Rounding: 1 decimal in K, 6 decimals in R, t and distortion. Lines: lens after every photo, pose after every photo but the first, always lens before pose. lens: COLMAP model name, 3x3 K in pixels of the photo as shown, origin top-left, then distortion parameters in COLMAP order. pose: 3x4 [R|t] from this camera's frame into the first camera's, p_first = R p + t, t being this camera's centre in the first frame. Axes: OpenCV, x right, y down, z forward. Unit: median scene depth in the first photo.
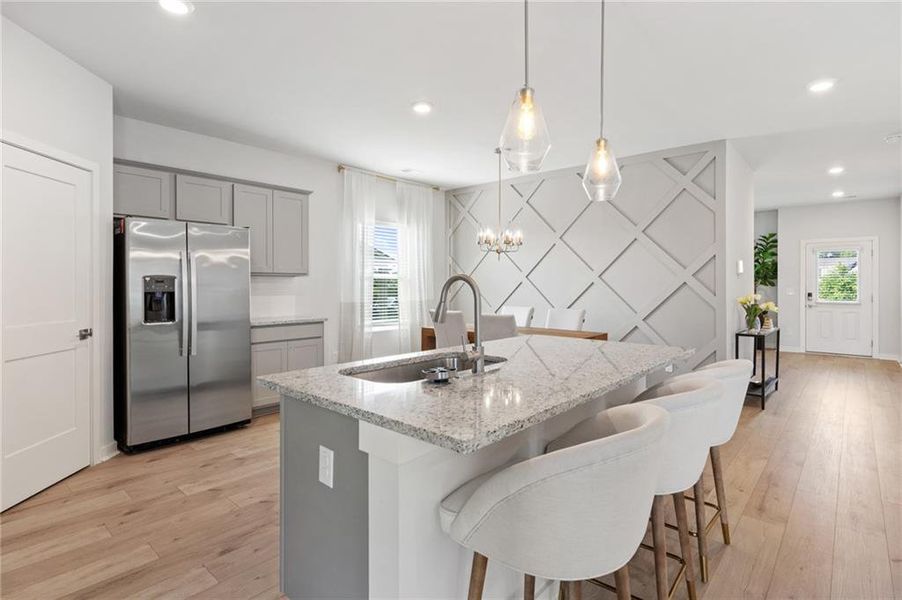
lens RADIAL K [[451.4, 0, 456.4], [0, 451.4, 285.2], [0, 0, 1]] dist [0.003244, 0.000615]
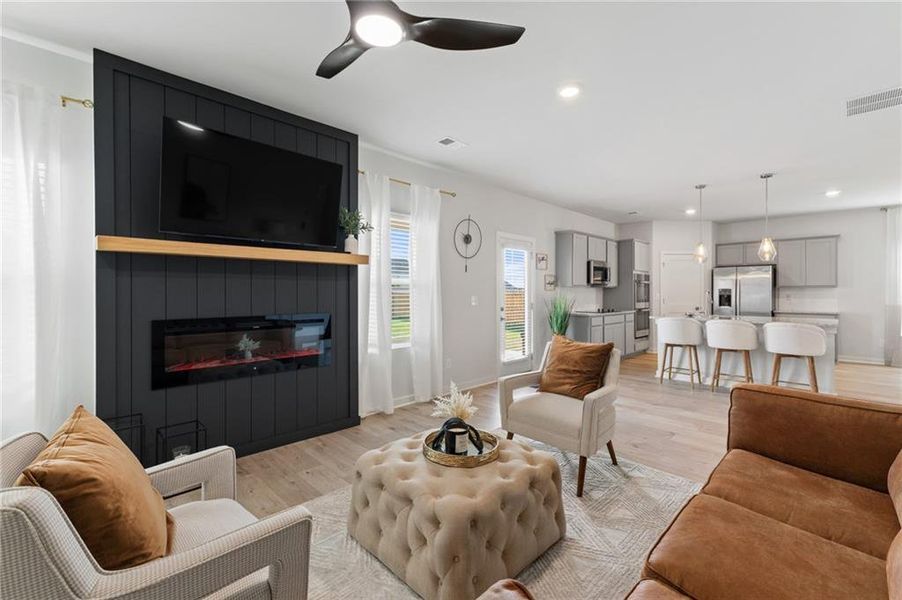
lens RADIAL K [[379.0, 0, 451.9], [0, 379.0, 291.8], [0, 0, 1]] dist [-0.000926, 0.000512]
pose [[-0.076382, 0.000387, -0.997079, 1.497026], [-0.001339, 0.999999, 0.000491, -0.001850], [0.997078, 0.001372, -0.076381, -0.368167]]
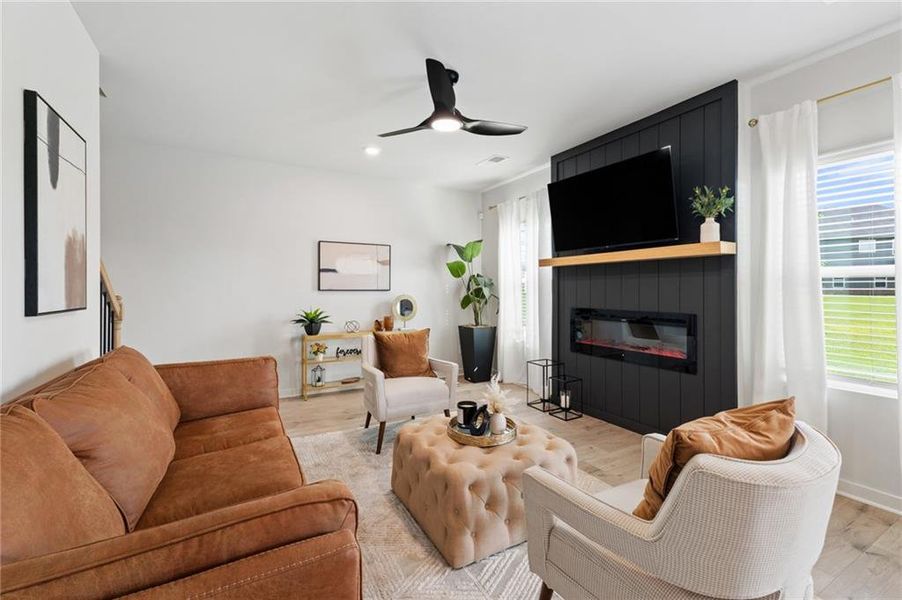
lens RADIAL K [[381.2, 0, 451.8], [0, 381.2, 284.0], [0, 0, 1]] dist [-0.001415, -0.000166]
pose [[-0.944187, 0.008589, 0.329299, 0.843741], [0.005067, 0.999920, -0.011552, -0.006099], [-0.329372, -0.009238, -0.944155, 0.164459]]
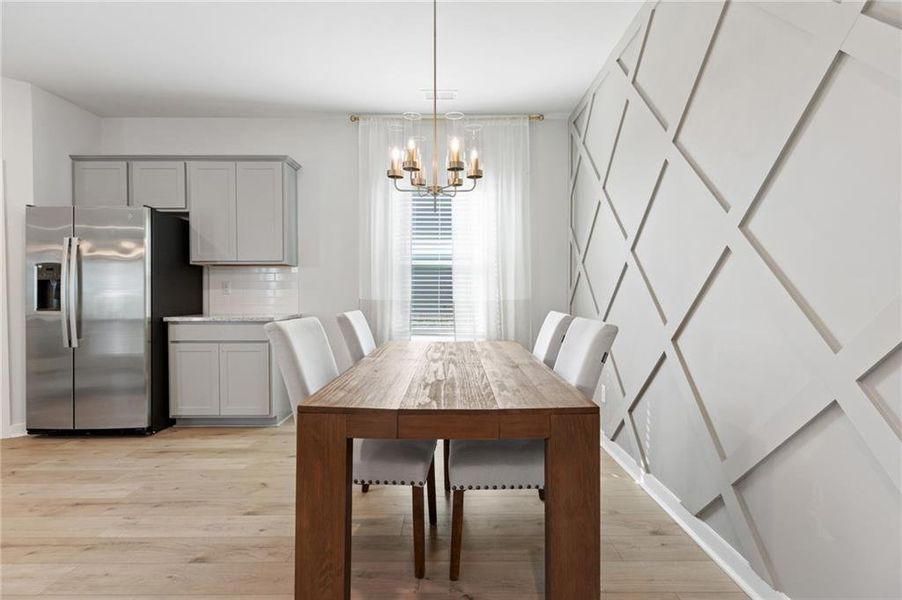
lens RADIAL K [[451.4, 0, 456.1], [0, 451.4, 302.7], [0, 0, 1]] dist [0.003244, 0.000615]
pose [[0.664052, 0.014851, -0.747539, 0.607490], [-0.000566, 0.999812, 0.019360, 0.041120], [0.747686, -0.012433, 0.663936, 0.913943]]
